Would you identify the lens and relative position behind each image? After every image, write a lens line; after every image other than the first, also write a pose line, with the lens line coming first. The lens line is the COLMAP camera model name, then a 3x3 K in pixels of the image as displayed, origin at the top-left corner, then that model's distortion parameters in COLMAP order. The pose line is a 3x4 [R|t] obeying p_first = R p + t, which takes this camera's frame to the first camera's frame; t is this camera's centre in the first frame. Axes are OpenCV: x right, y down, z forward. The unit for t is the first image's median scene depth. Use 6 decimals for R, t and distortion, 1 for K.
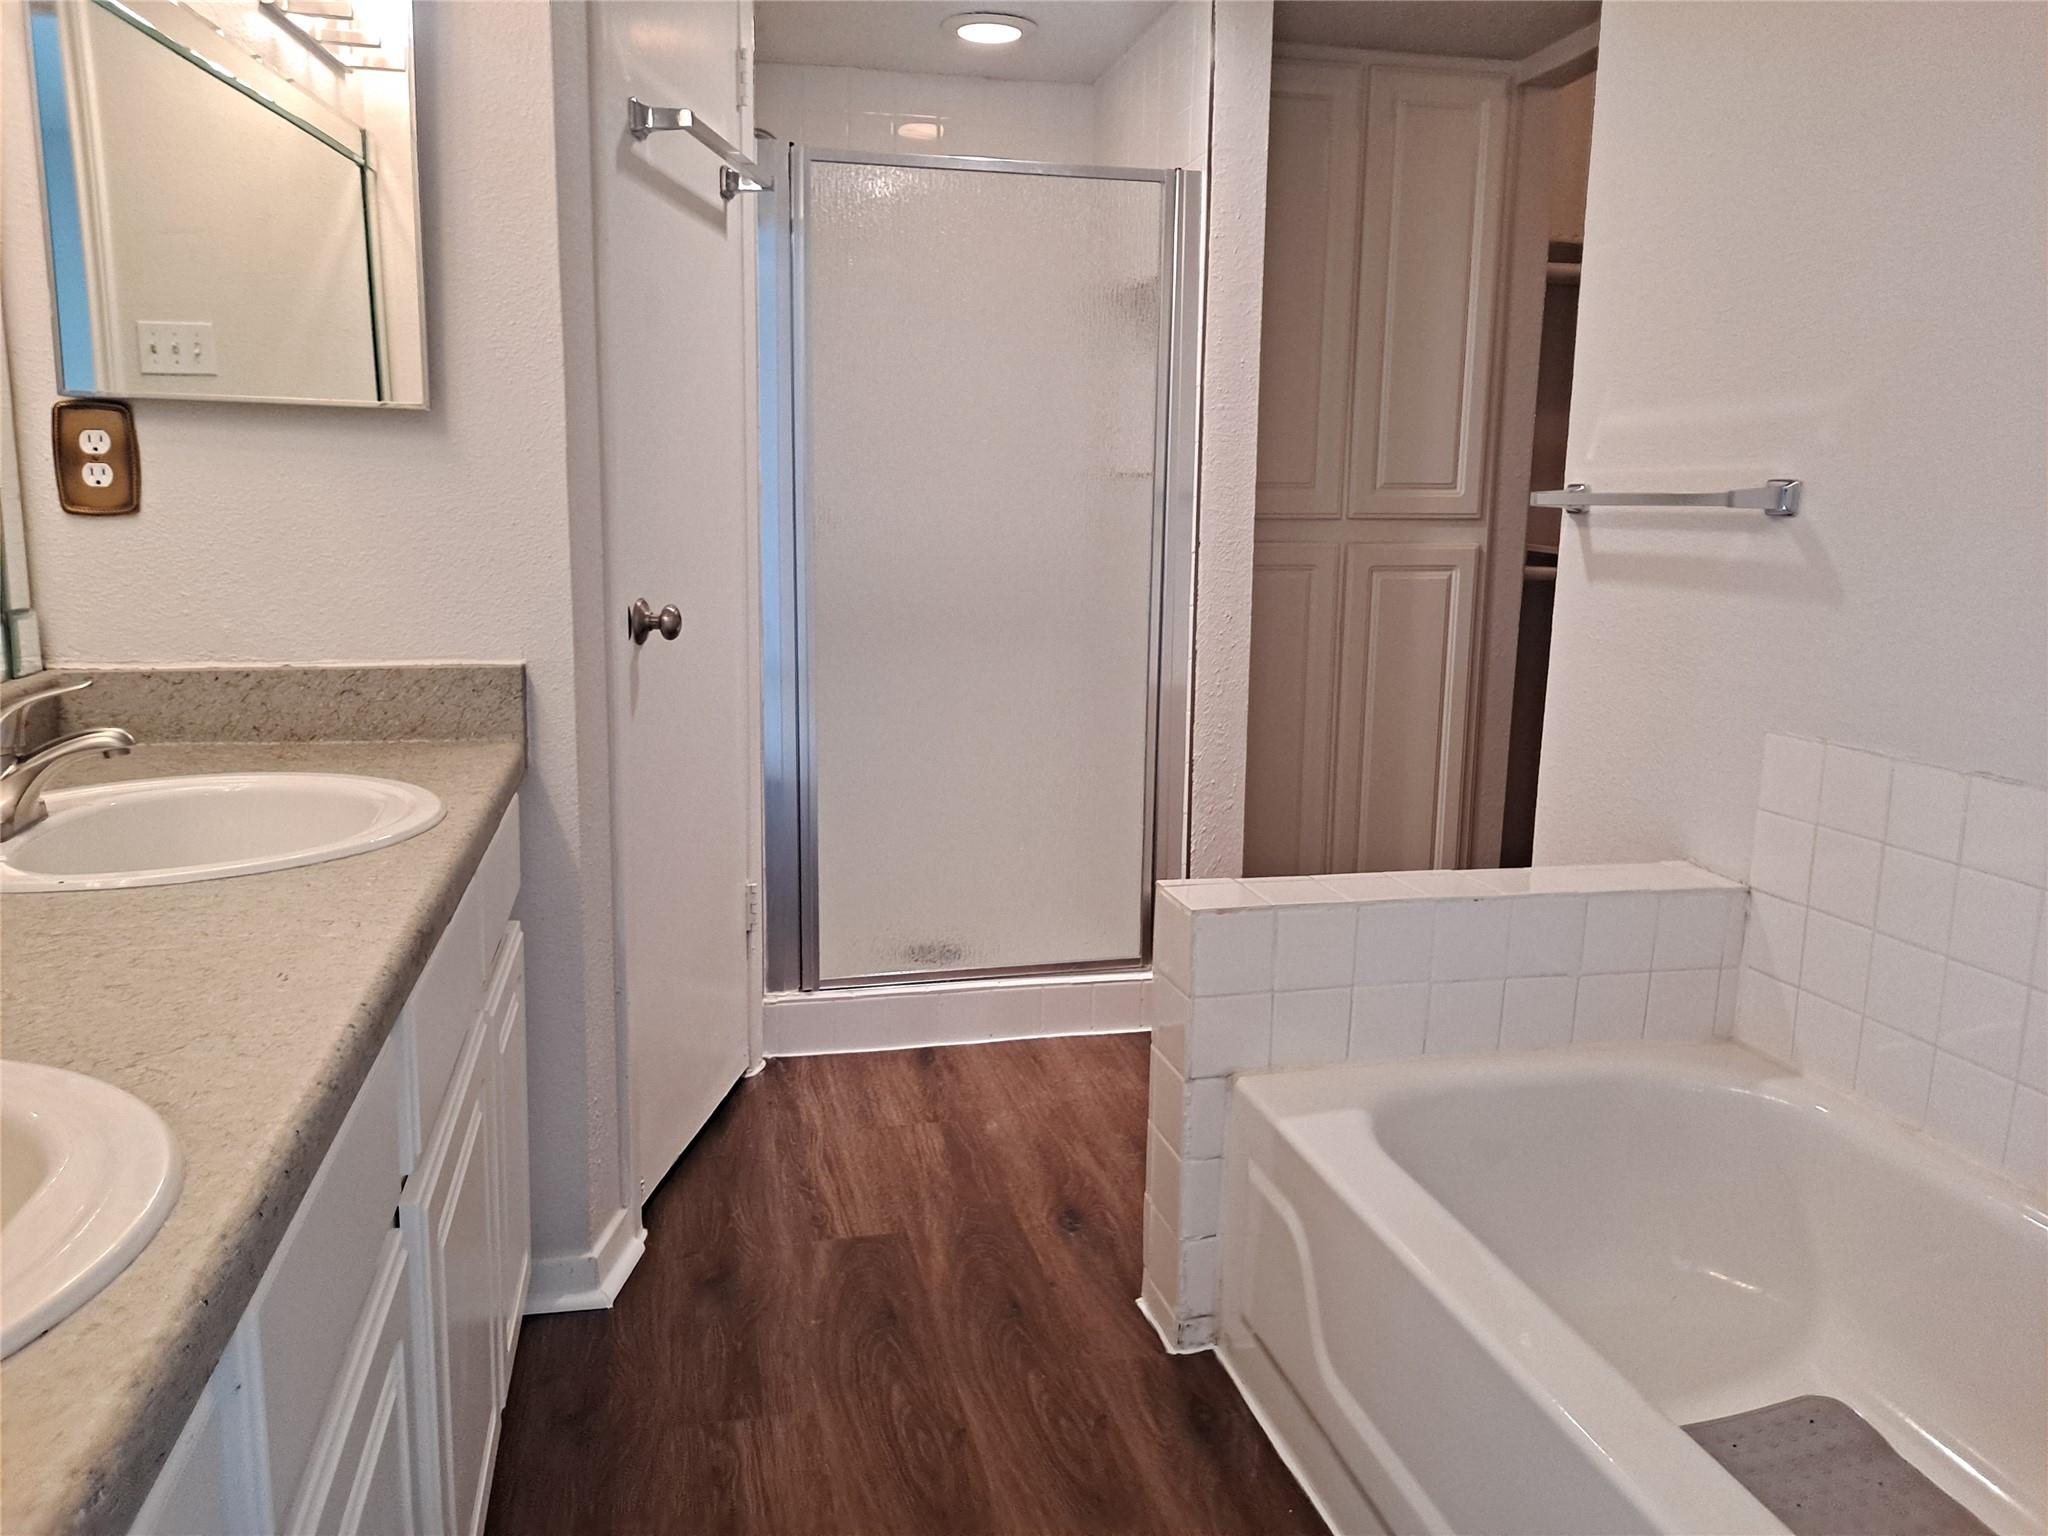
lens RADIAL K [[1506.2, 0, 1013.2], [0, 1506.2, 764.4], [0, 0, 1]] dist [0.069639, -0.107346]
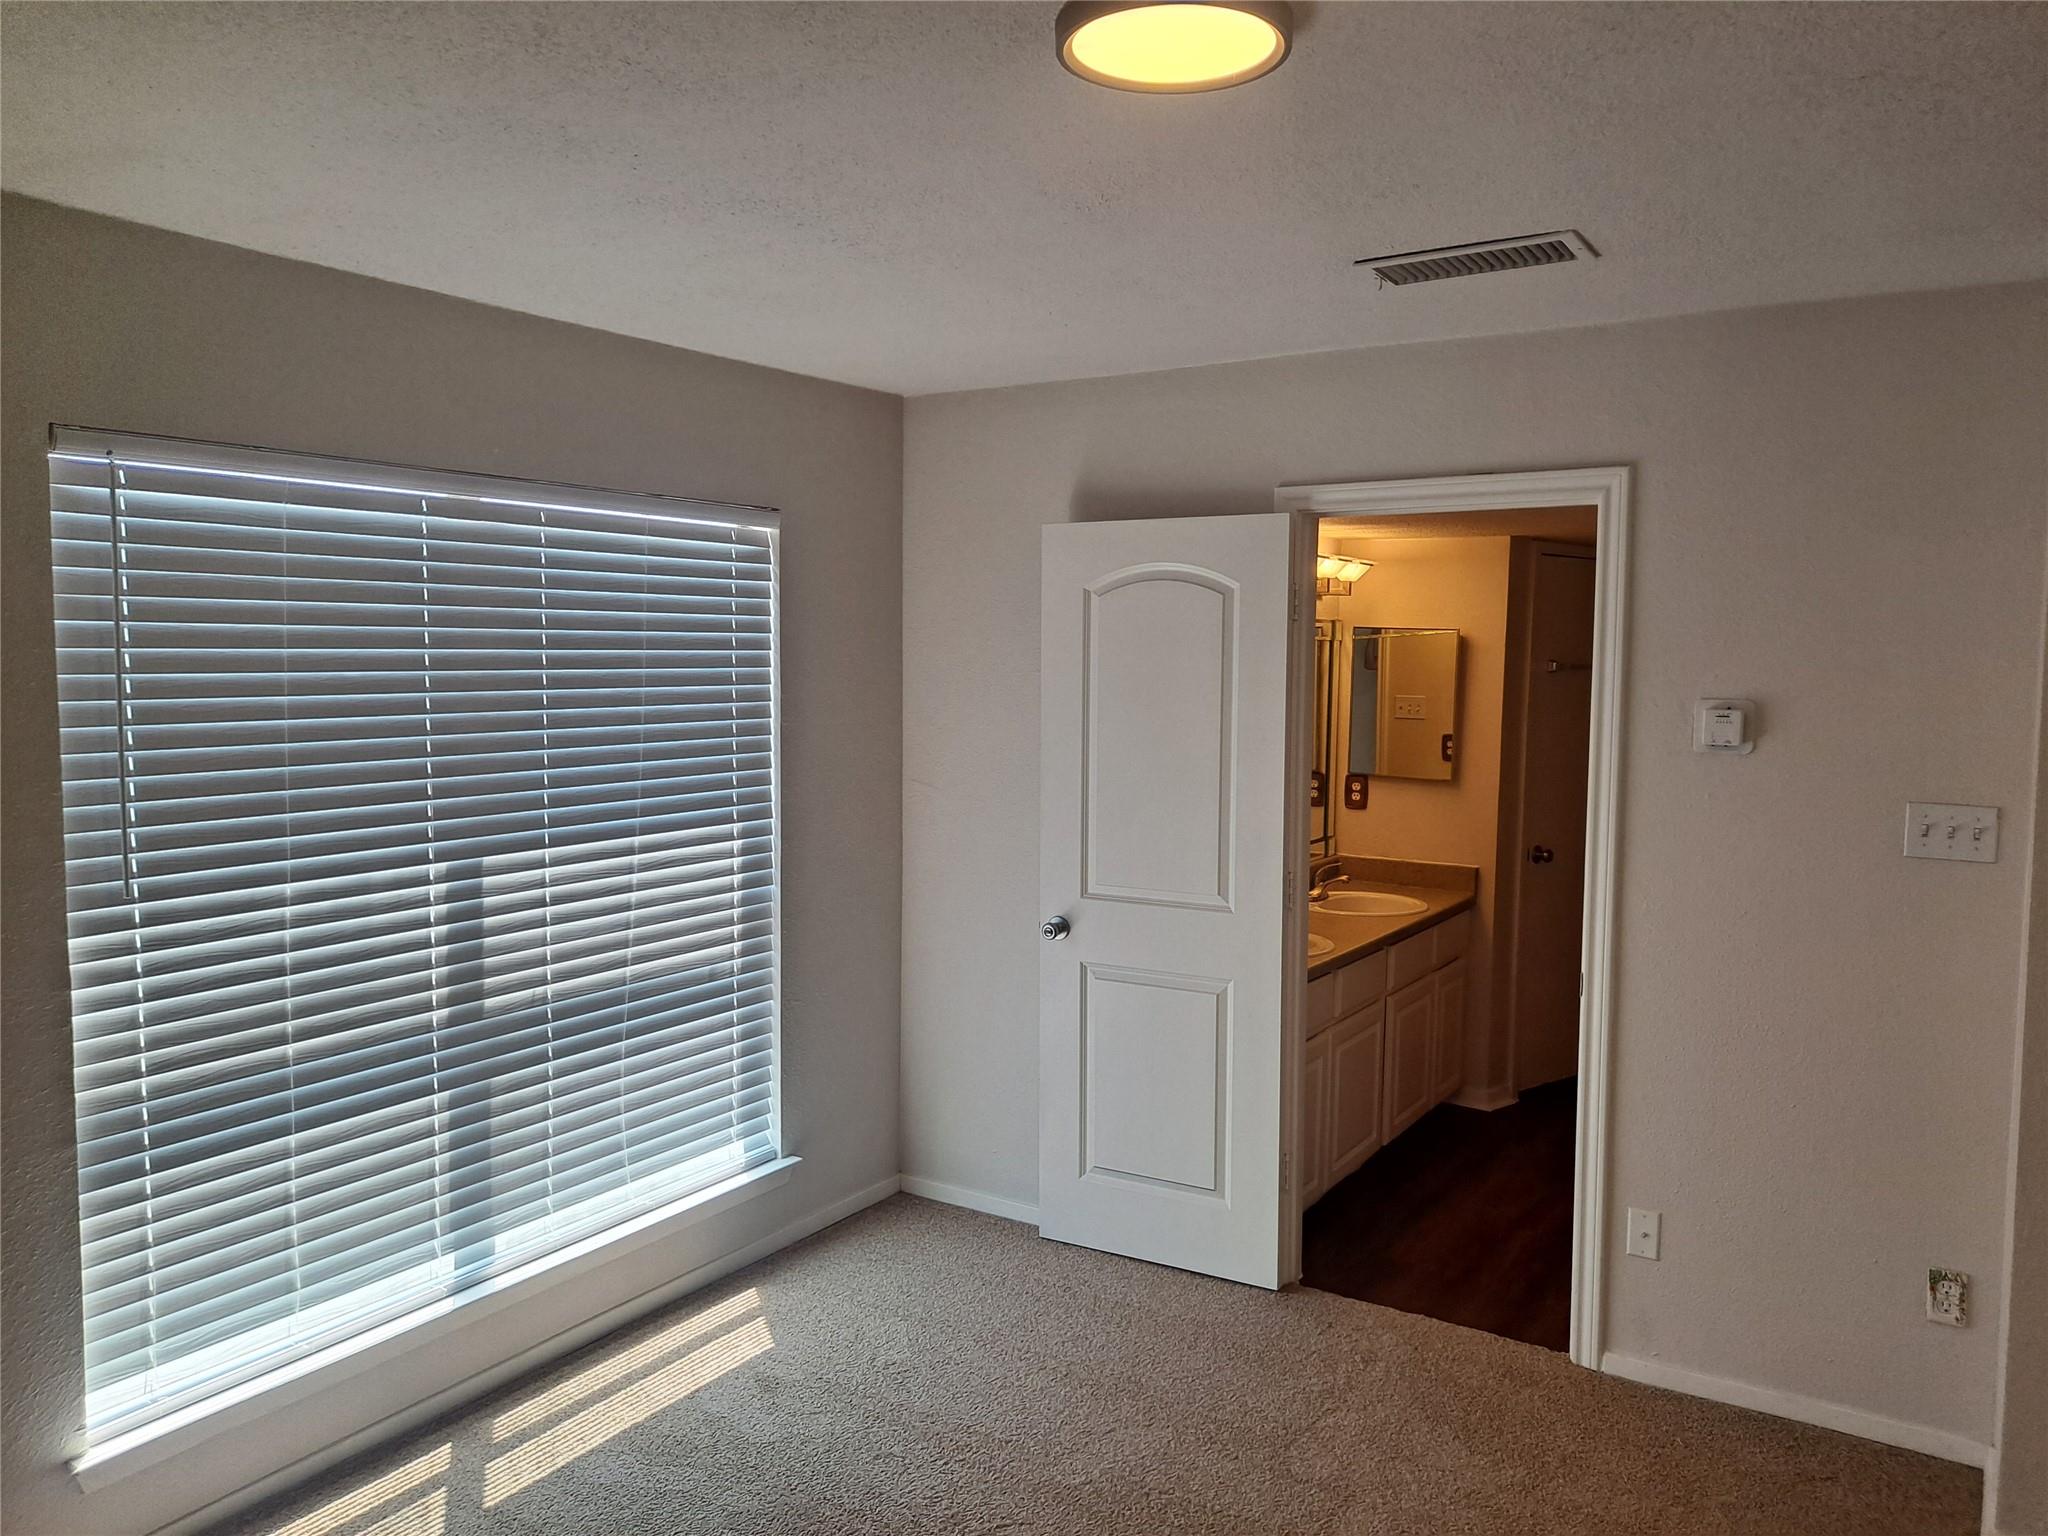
lens RADIAL K [[1506.2, 0, 1013.2], [0, 1506.2, 764.4], [0, 0, 1]] dist [0.069639, -0.107346]
pose [[0.697144, 0.048840, -0.715266, 1.181083], [-0.127531, 0.990213, -0.056686, 0.016106], [0.705497, 0.130737, 0.696550, -1.754928]]
